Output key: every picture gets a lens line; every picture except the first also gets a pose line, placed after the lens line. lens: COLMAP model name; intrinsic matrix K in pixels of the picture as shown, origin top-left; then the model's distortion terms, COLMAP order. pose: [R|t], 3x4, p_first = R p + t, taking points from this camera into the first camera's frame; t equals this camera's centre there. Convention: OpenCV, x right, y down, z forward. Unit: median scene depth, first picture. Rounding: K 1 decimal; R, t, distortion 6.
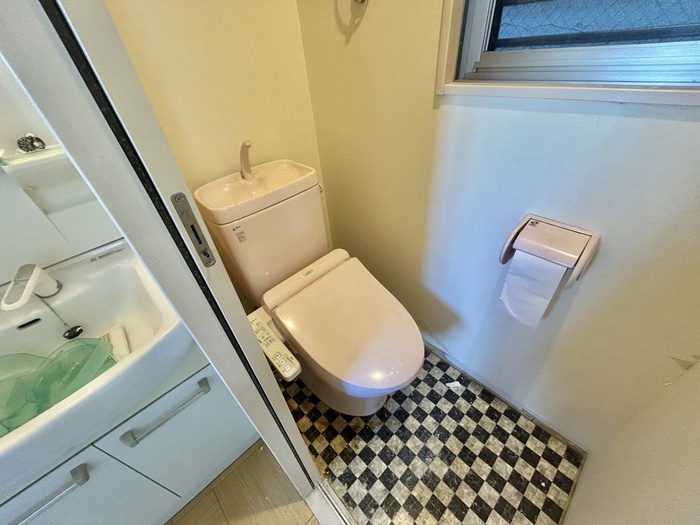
lens RADIAL K [[284.2, 0, 346.5], [0, 284.2, 262.4], [0, 0, 1]] dist [0.000795, -0.000398]
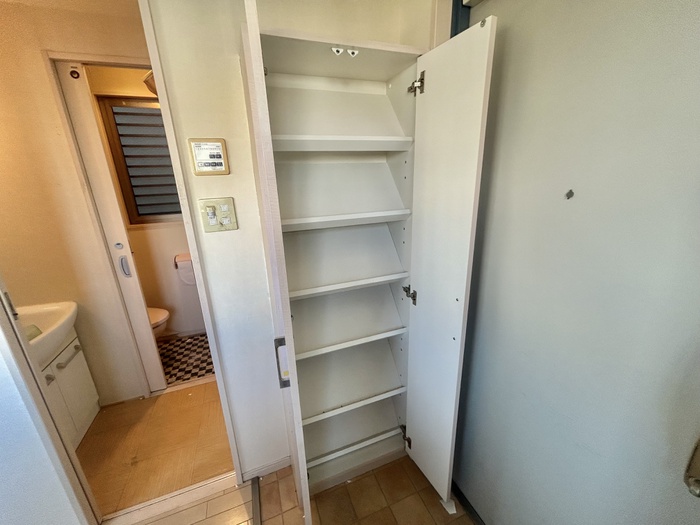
lens RADIAL K [[284.2, 0, 346.5], [0, 284.2, 262.4], [0, 0, 1]] dist [0.000795, -0.000398]
pose [[0.390451, -0.195967, 0.899525, -1.141456], [0.577889, 0.812774, -0.073772, 0.933725], [-0.716654, 0.548630, 0.430596, -1.310619]]
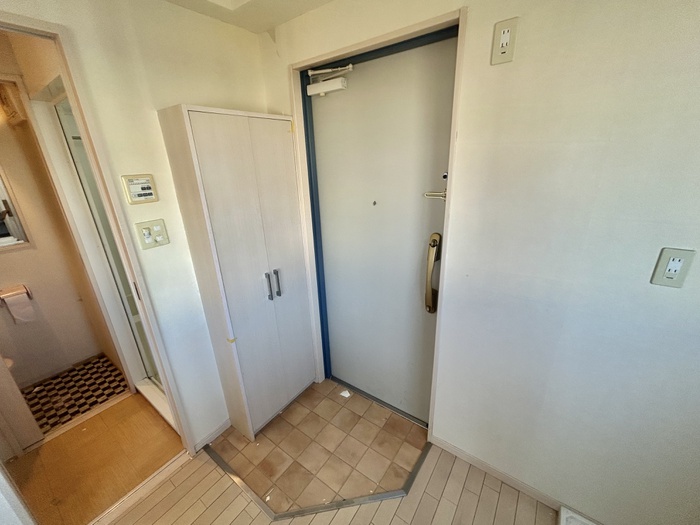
lens RADIAL K [[284.2, 0, 346.5], [0, 284.2, 262.4], [0, 0, 1]] dist [0.000795, -0.000398]
pose [[-0.175398, -0.242524, 0.954158, -1.733049], [0.660320, 0.689875, 0.296733, 0.743265], [-0.730215, 0.682096, 0.039141, -1.232833]]
